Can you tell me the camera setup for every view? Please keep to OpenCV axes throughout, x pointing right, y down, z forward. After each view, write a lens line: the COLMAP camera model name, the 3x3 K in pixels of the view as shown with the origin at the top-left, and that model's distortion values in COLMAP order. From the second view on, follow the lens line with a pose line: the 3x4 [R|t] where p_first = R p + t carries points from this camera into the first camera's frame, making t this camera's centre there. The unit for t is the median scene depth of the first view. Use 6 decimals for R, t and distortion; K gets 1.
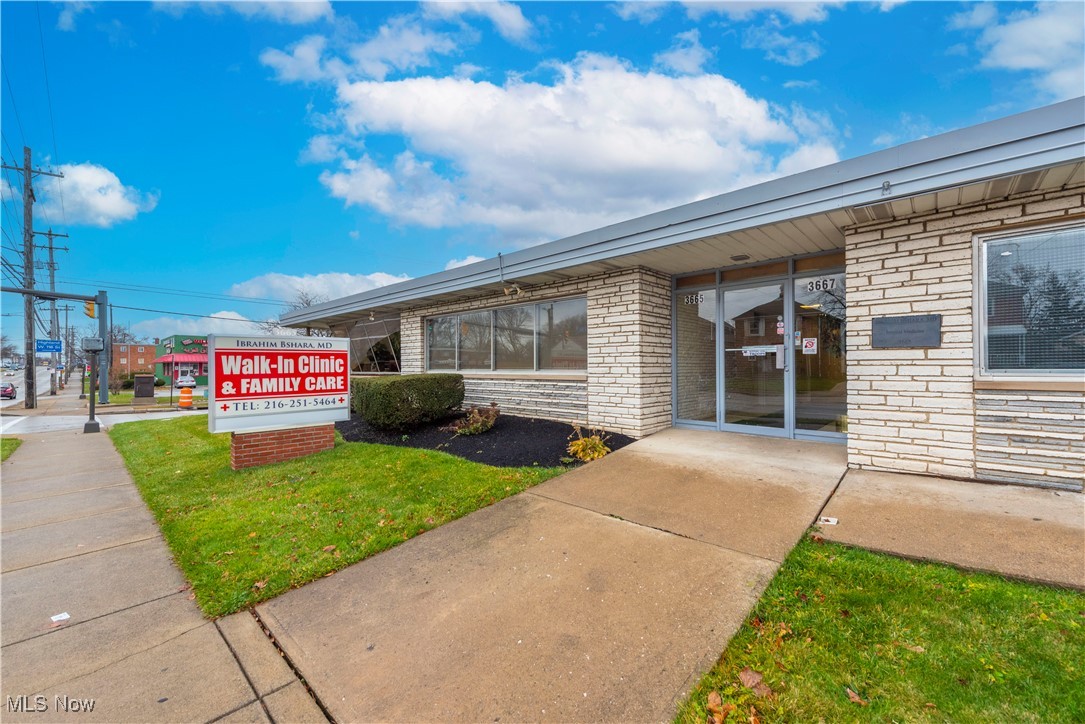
lens RADIAL K [[425.3, 0, 540.8], [0, 425.3, 367.9], [0, 0, 1]] dist [0.000120, 0.000062]
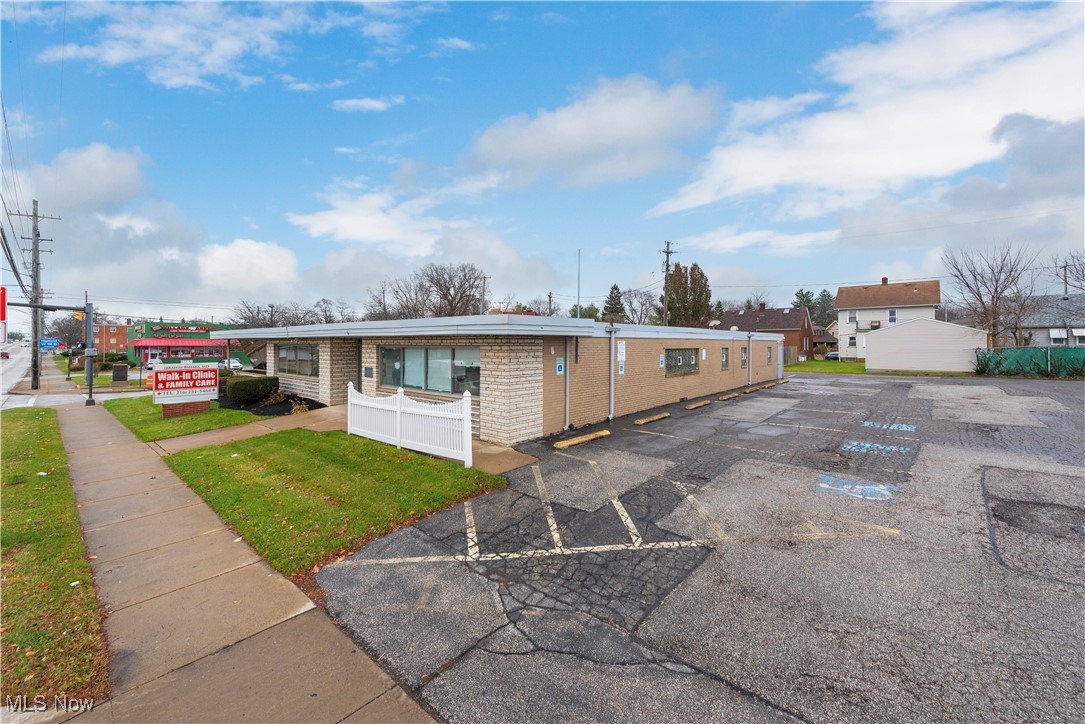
lens RADIAL K [[433.3, 0, 544.1], [0, 433.3, 344.5], [0, 0, 1]] dist [0.000827, 0.000050]
pose [[0.999518, 0.006043, 0.030438, 1.311331], [-0.006084, 0.999981, 0.001229, -0.193258], [-0.030430, -0.001413, 0.999536, -1.473607]]
